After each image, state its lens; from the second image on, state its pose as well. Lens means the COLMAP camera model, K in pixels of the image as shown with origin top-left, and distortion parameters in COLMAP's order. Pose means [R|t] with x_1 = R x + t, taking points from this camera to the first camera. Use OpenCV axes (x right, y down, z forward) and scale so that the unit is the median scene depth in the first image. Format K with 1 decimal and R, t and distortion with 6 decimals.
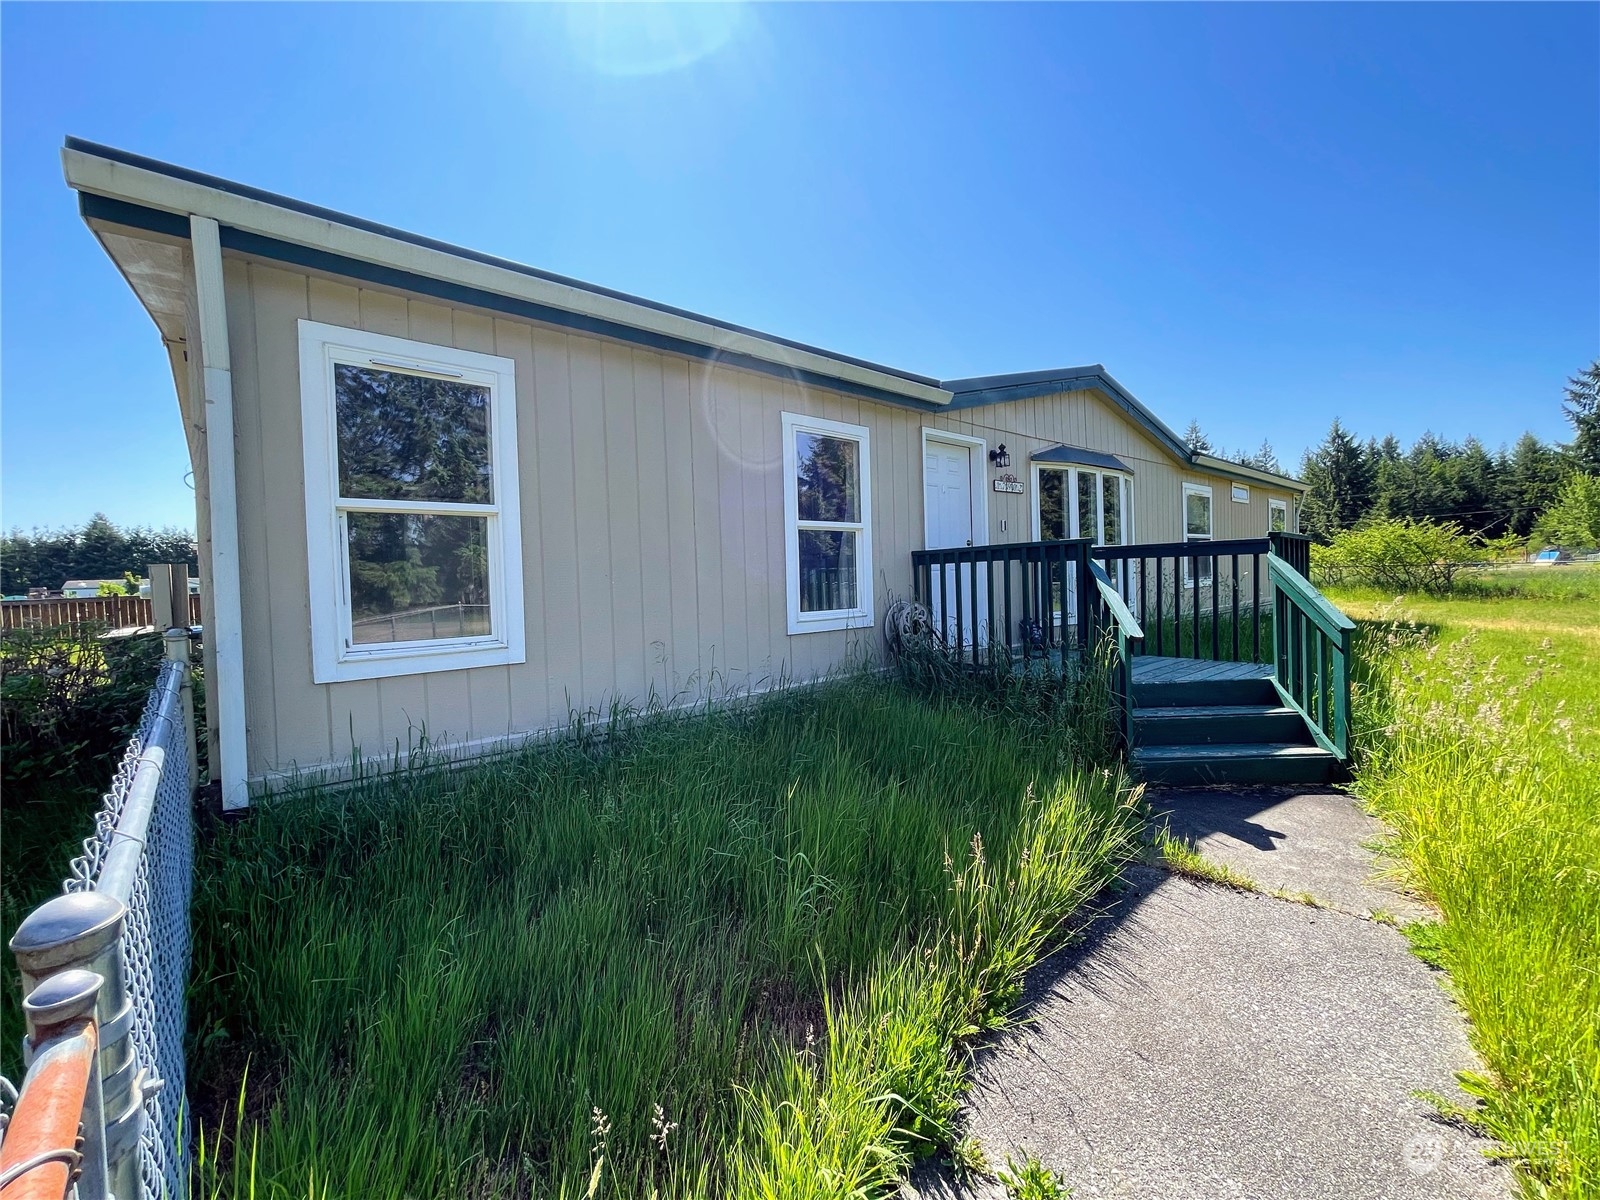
lens RADIAL K [[642.9, 0, 801.7], [0, 642.9, 597.6], [0, 0, 1]] dist [-0.004028, 0.001158]
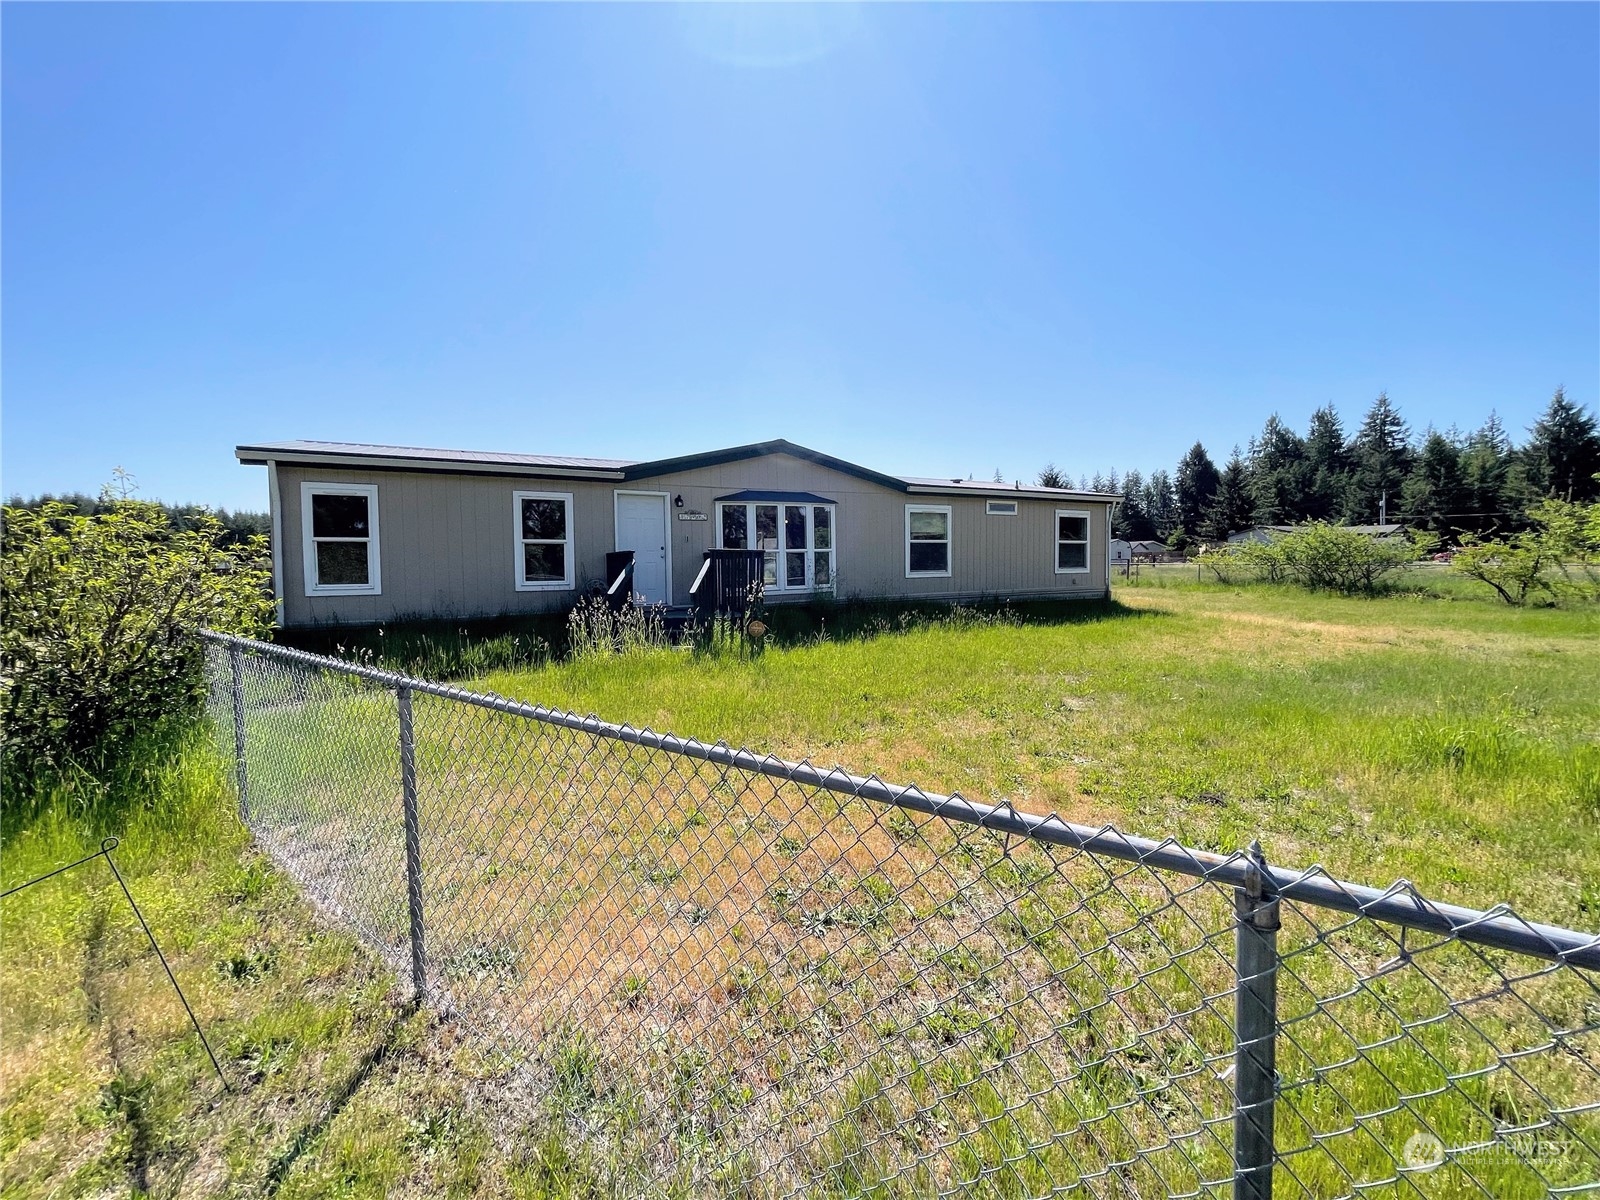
lens RADIAL K [[642.9, 0, 797.4], [0, 642.9, 604.1], [0, 0, 1]] dist [-0.004028, 0.001158]
pose [[0.975837, 0.035850, -0.215540, 0.863578], [-0.028254, 0.998870, 0.038221, -0.005986], [0.216666, -0.031207, 0.975747, -0.592676]]
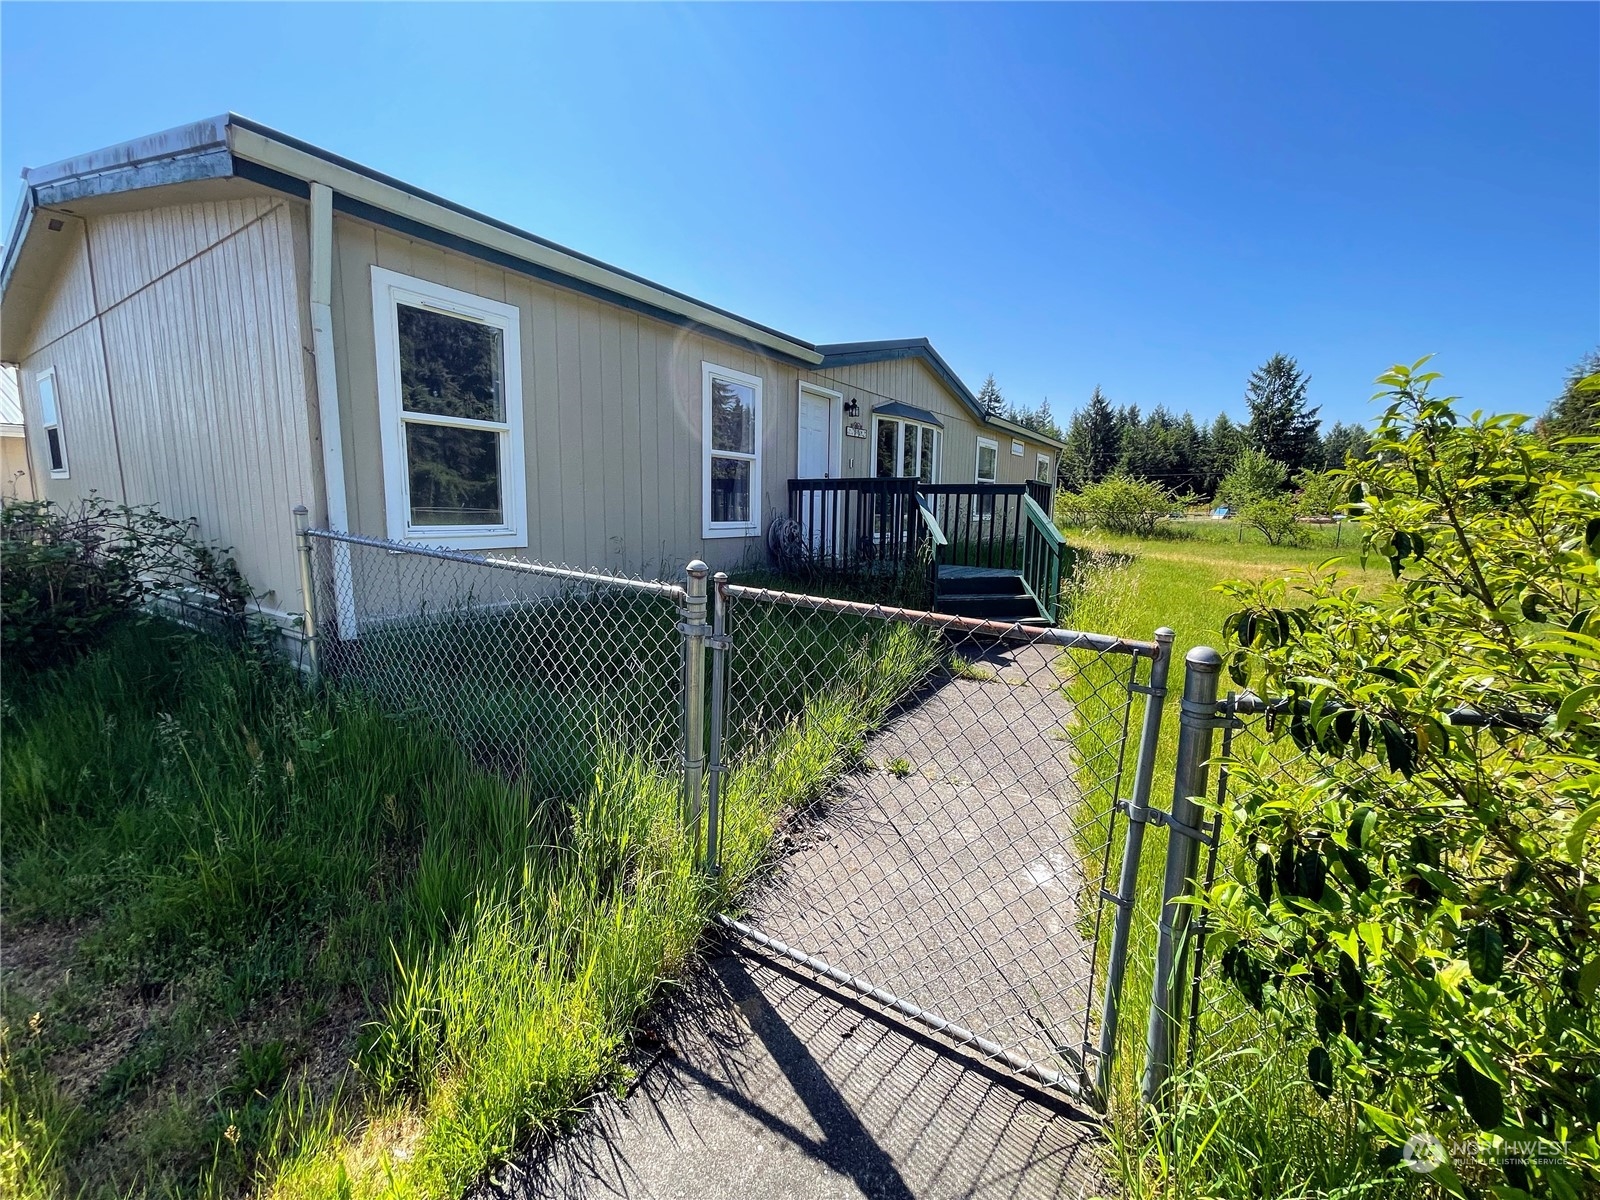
lens RADIAL K [[642.9, 0, 805.0], [0, 642.9, 597.1], [0, 0, 1]] dist [-0.004028, 0.001158]
pose [[0.959292, 0.007347, 0.282319, -0.114638], [-0.038647, 0.993672, 0.105461, 0.018939], [-0.279758, -0.112079, 0.953506, -0.192290]]
